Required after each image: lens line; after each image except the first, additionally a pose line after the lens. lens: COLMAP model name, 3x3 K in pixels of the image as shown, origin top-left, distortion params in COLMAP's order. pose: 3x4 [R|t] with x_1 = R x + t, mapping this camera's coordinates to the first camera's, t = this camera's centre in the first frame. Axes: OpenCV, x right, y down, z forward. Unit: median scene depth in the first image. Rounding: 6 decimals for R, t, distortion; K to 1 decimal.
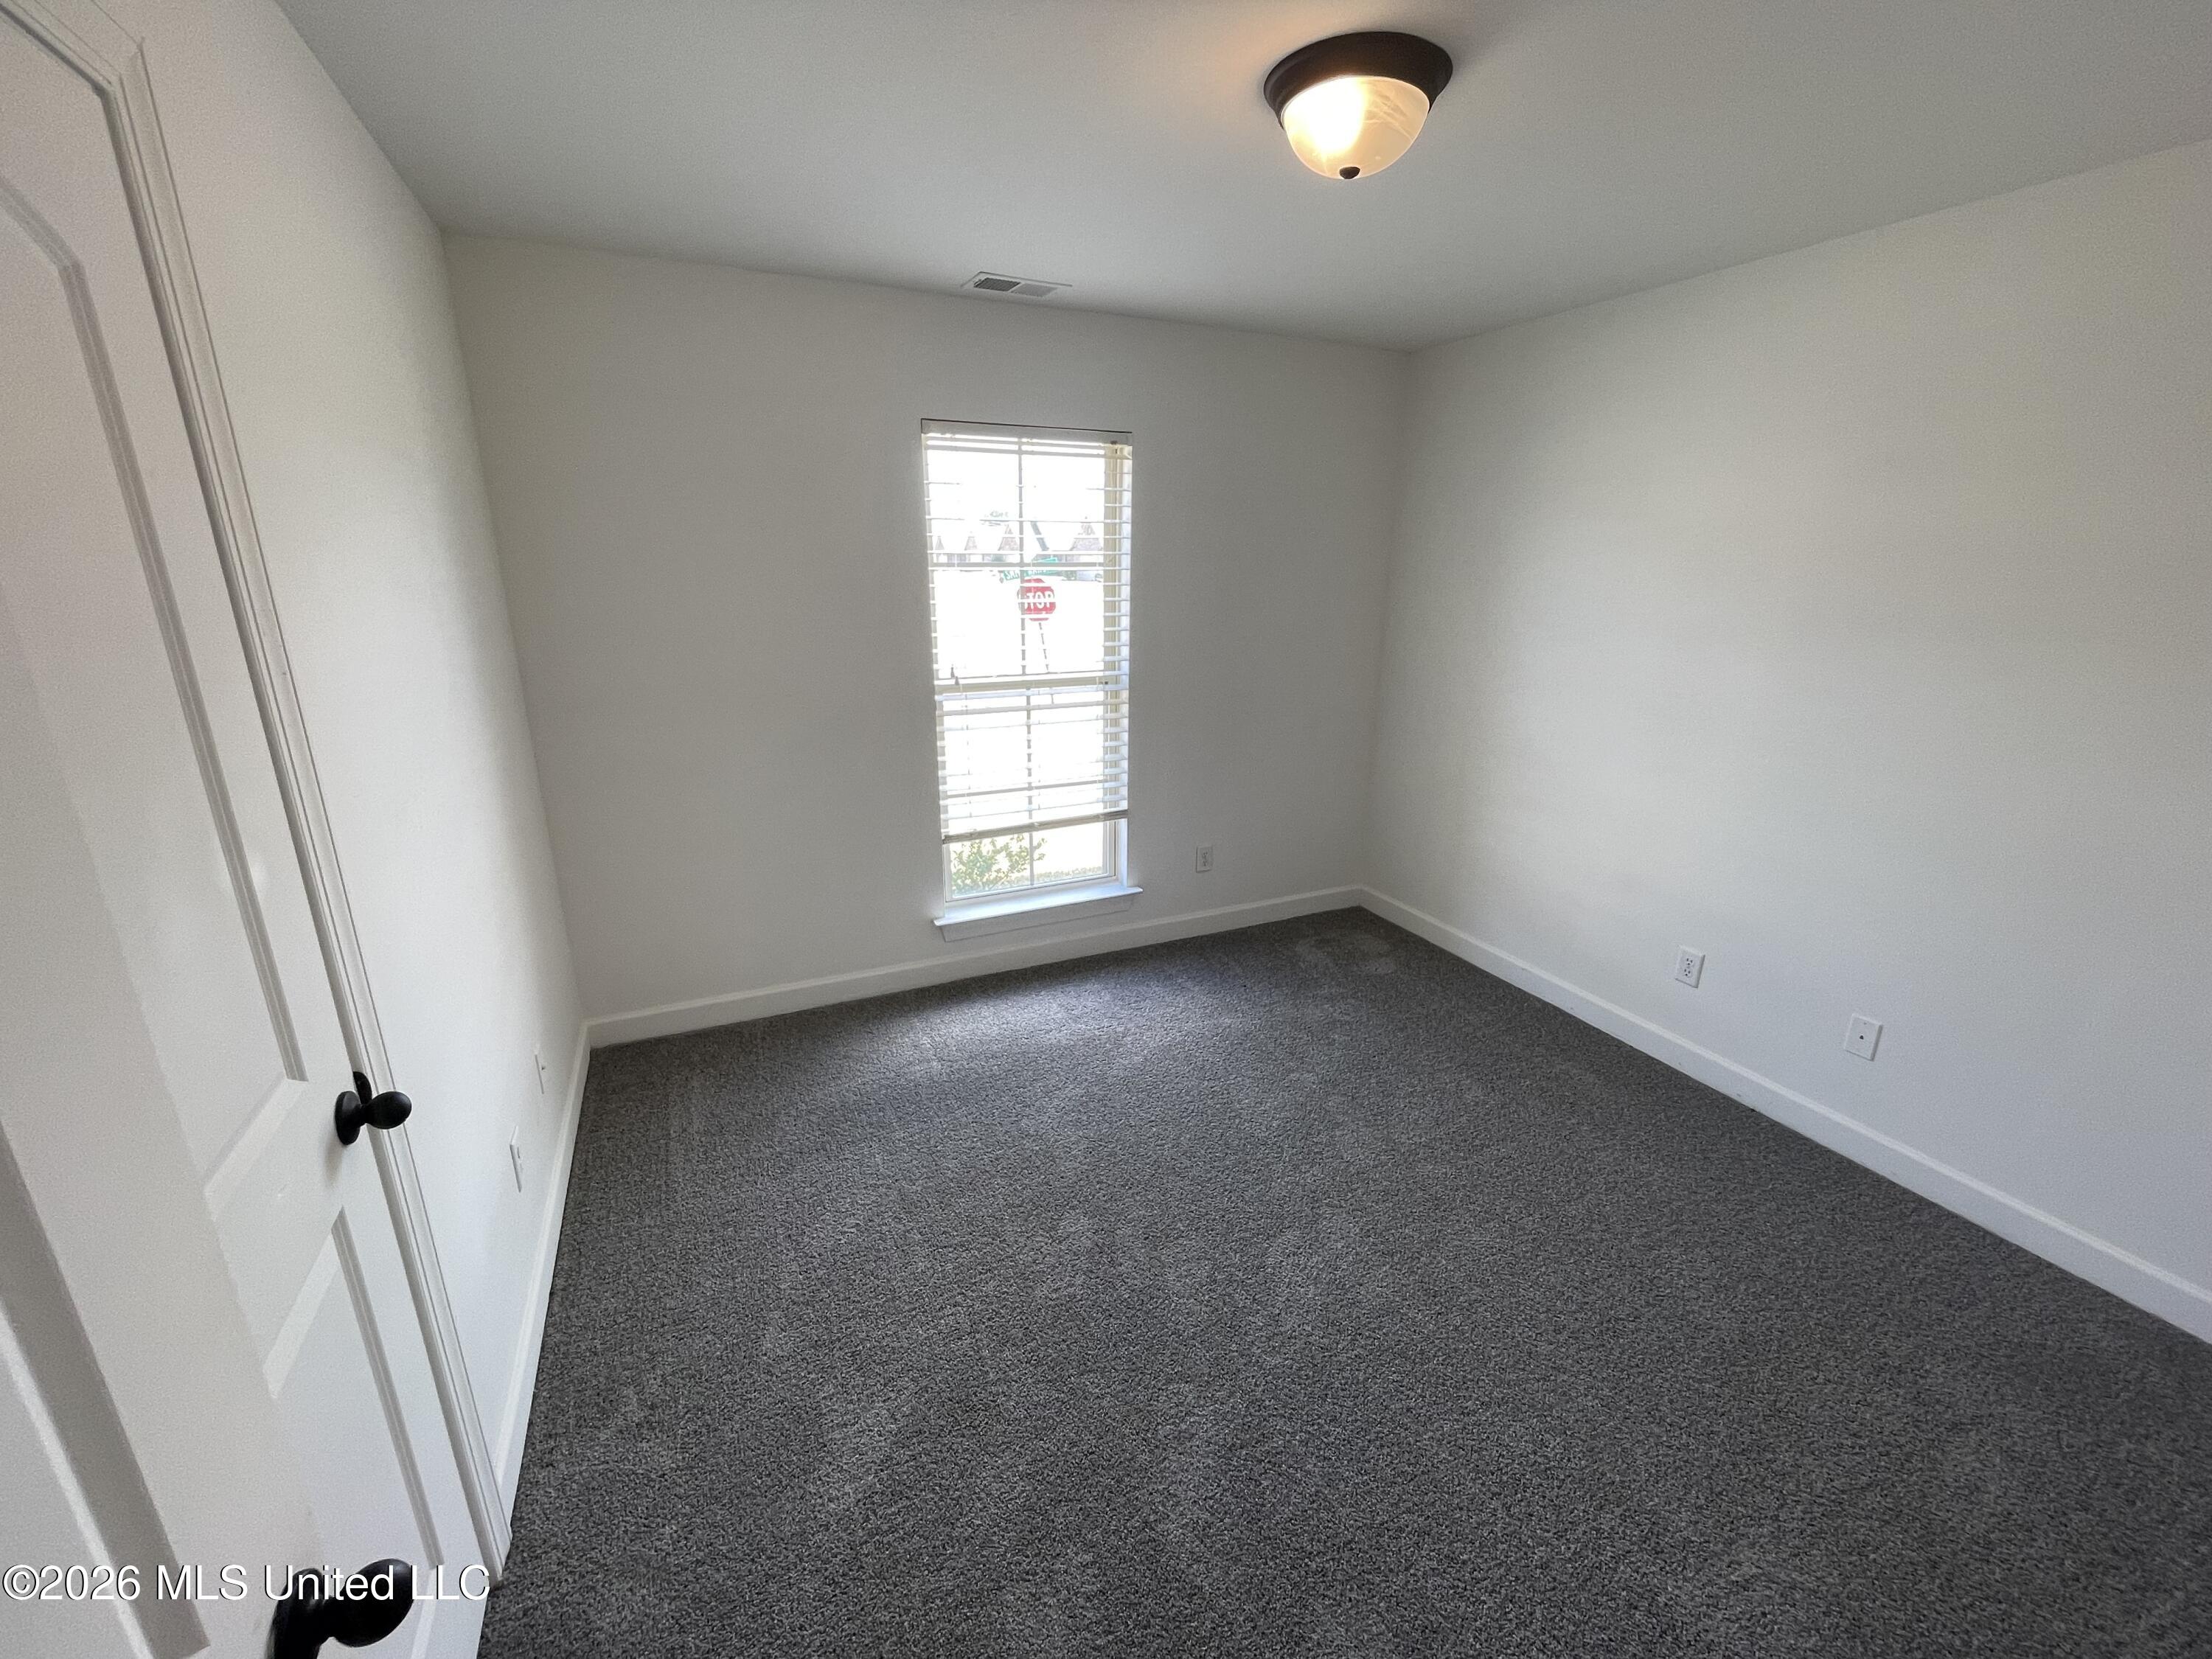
lens RADIAL K [[901.7, 0, 1093.7], [0, 901.7, 834.9], [0, 0, 1]] dist [0.001267, 0.000083]
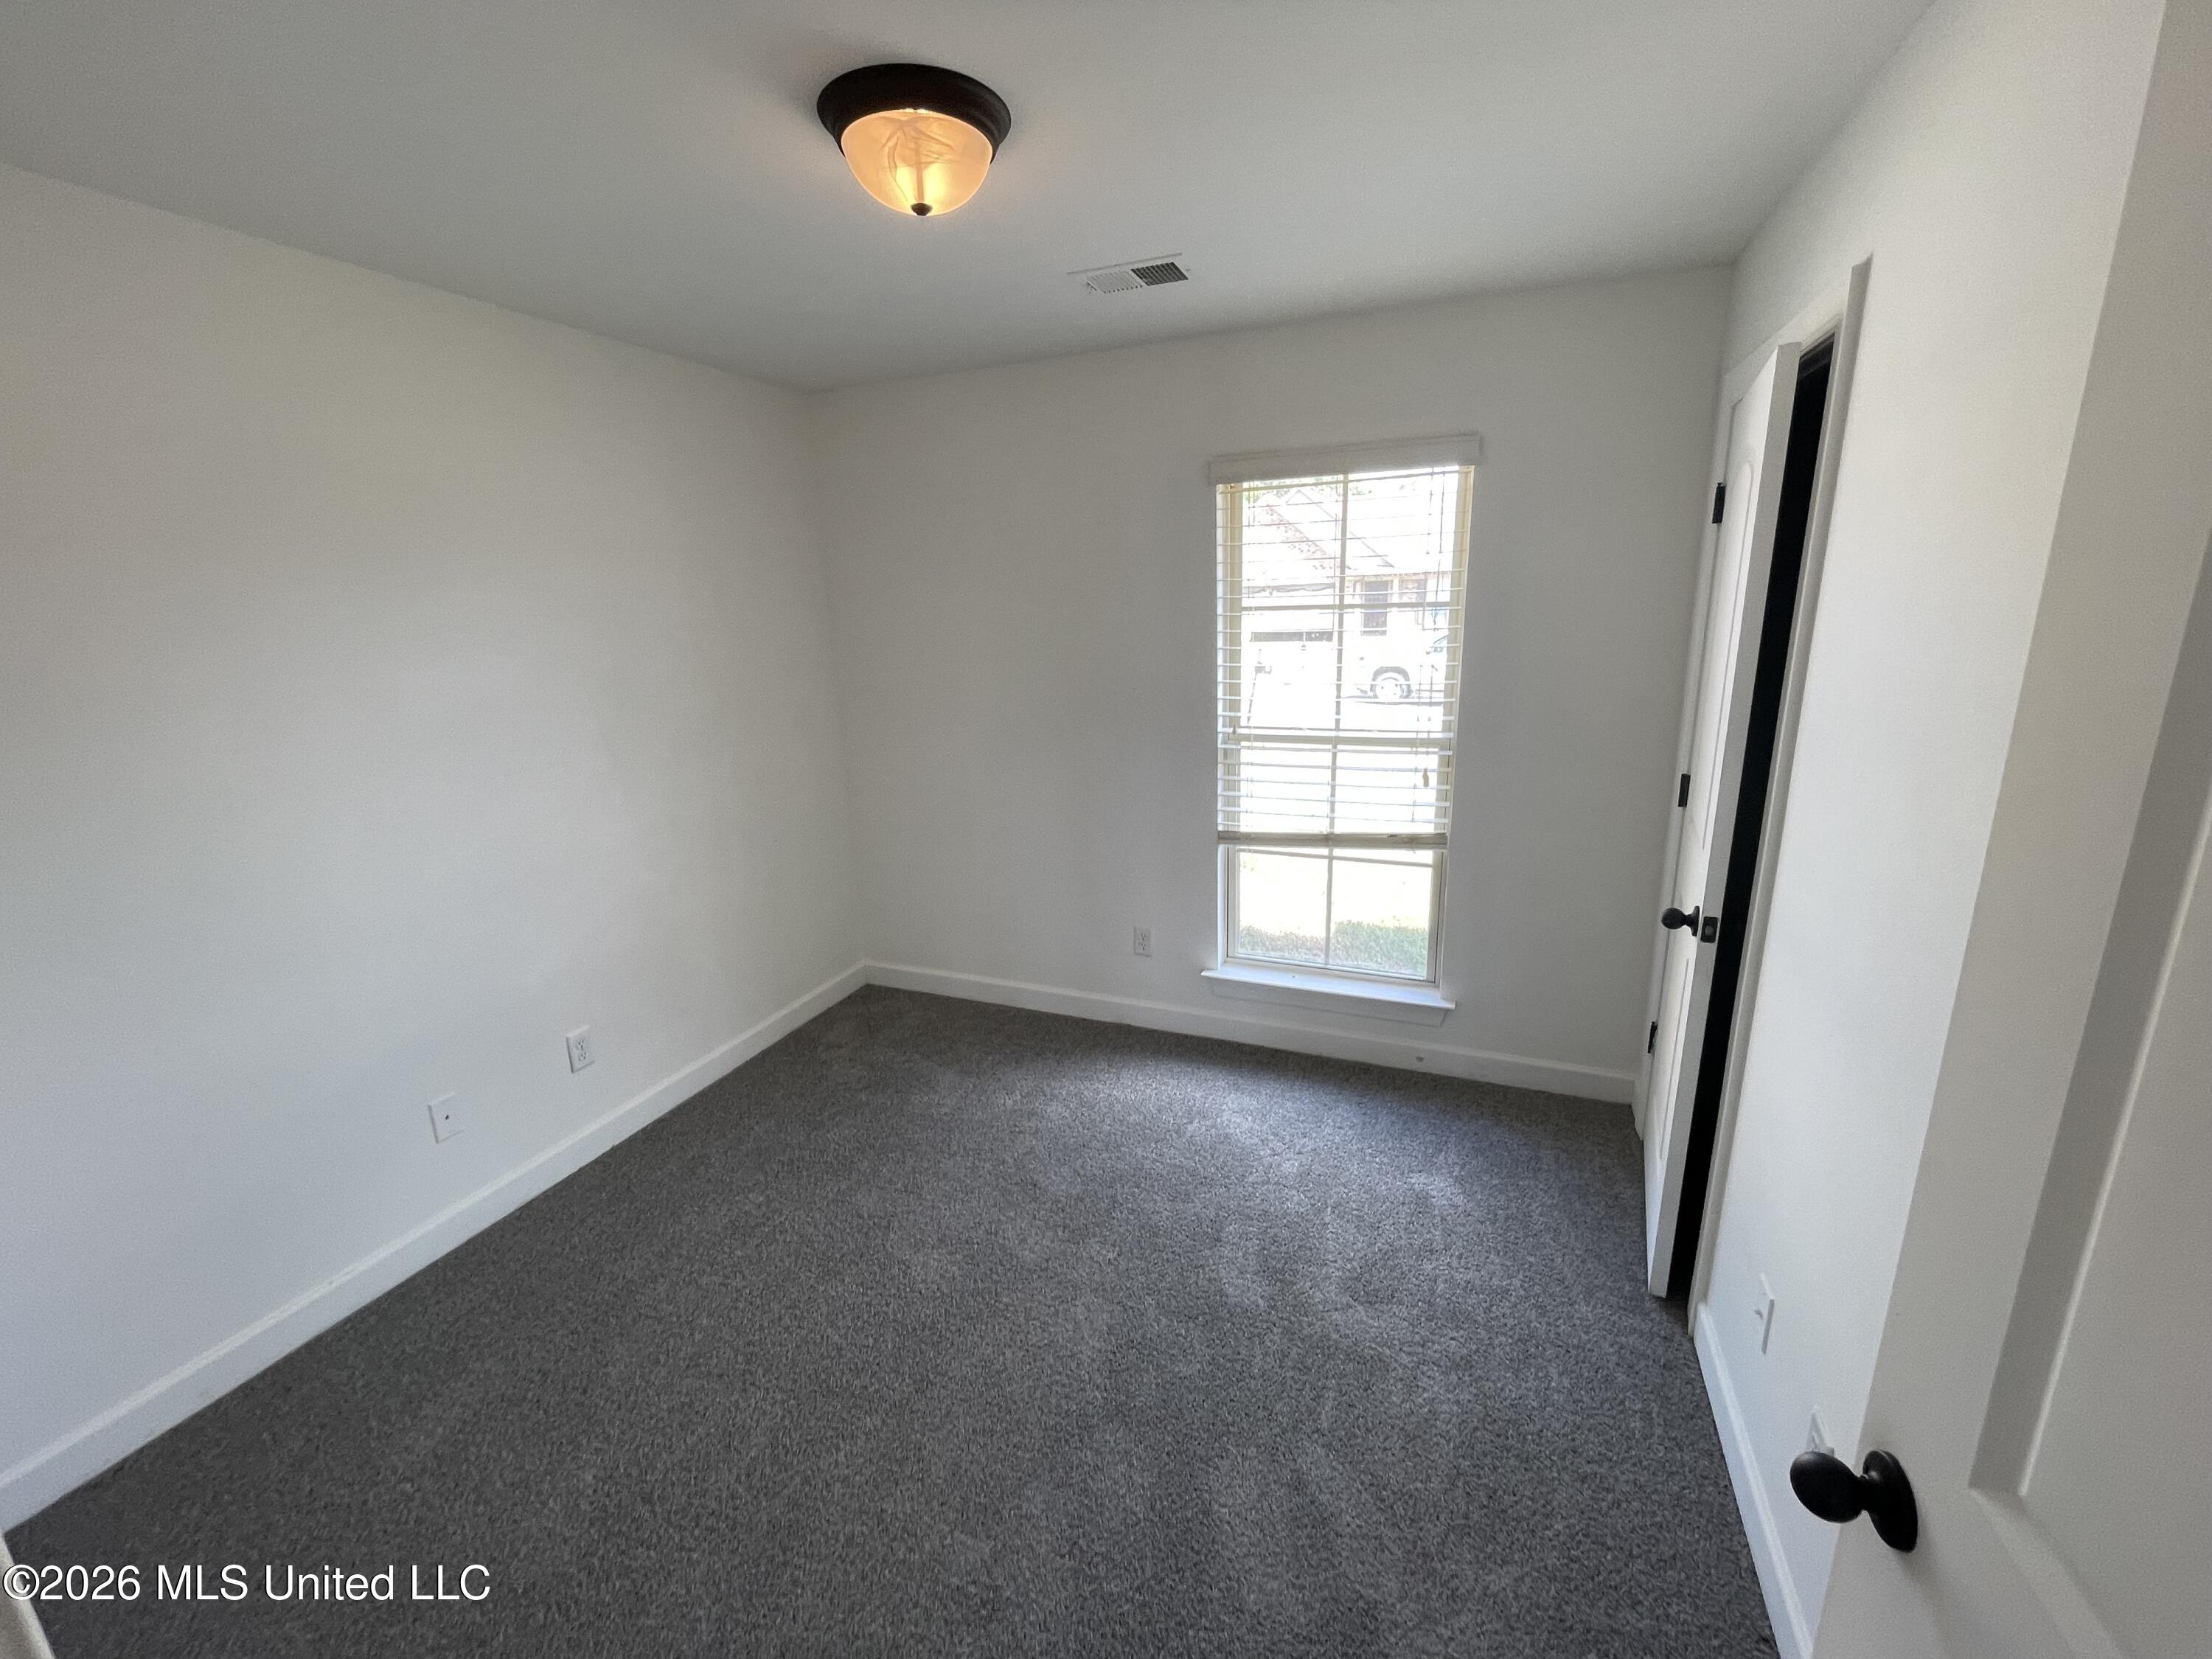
lens RADIAL K [[901.7, 0, 1093.7], [0, 901.7, 834.9], [0, 0, 1]] dist [0.001267, 0.000083]
pose [[0.679759, 0.152388, -0.717430, 0.423322], [-0.192682, 0.980922, 0.025792, -0.051695], [0.707673, 0.120703, 0.696153, 0.215732]]
